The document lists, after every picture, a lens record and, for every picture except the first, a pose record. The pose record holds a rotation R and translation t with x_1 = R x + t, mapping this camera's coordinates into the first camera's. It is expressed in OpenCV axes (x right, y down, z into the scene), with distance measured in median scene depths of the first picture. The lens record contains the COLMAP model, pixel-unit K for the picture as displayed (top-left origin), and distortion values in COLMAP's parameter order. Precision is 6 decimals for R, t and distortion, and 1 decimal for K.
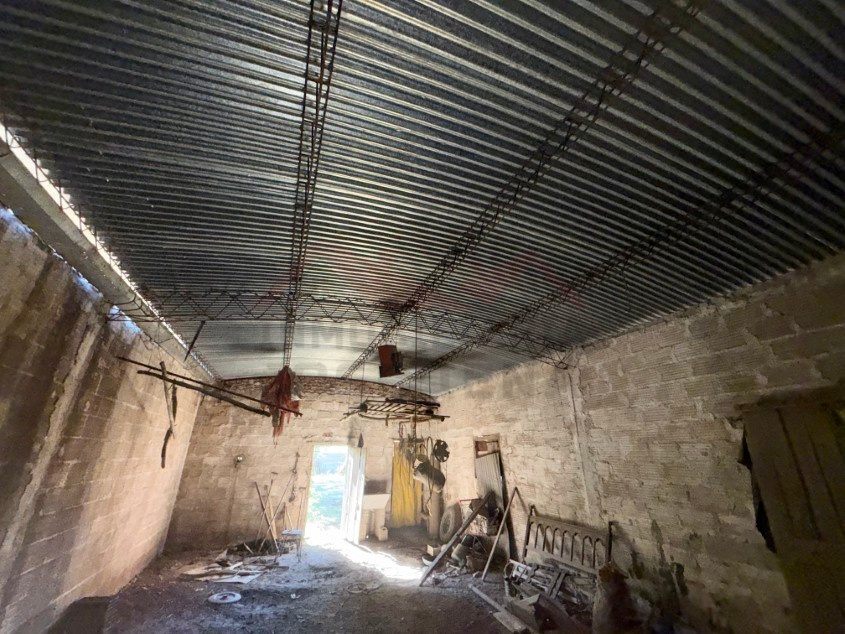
lens RADIAL K [[337.5, 0, 421.5], [0, 337.5, 318.2], [0, 0, 1]] dist [-0.000837, 0.000955]
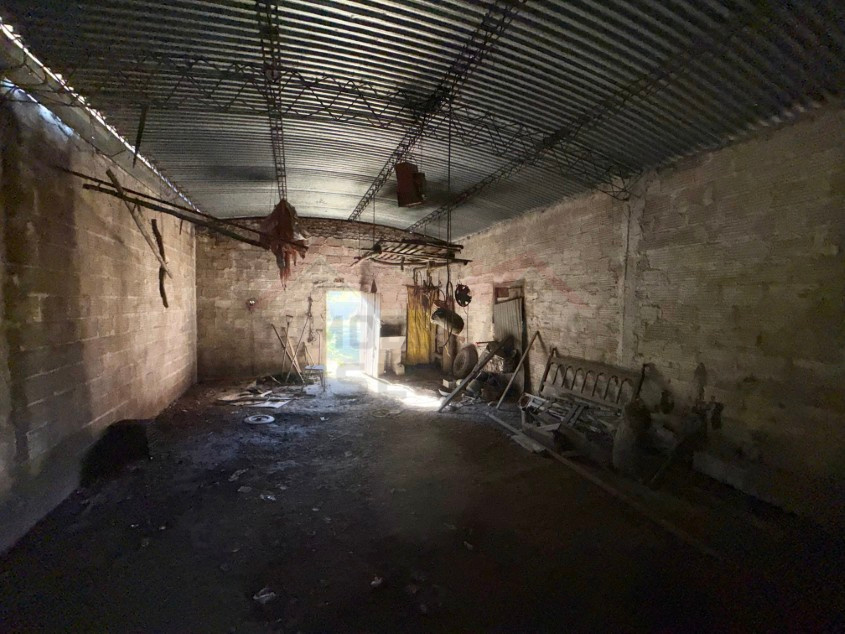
lens RADIAL K [[337.5, 0, 421.8], [0, 337.5, 318.0], [0, 0, 1]] dist [-0.000837, 0.000955]
pose [[0.999851, 0.011489, -0.012890, -0.052051], [-0.005205, 0.912319, 0.409446, 0.085558], [0.016464, -0.409318, 0.912243, 0.151155]]
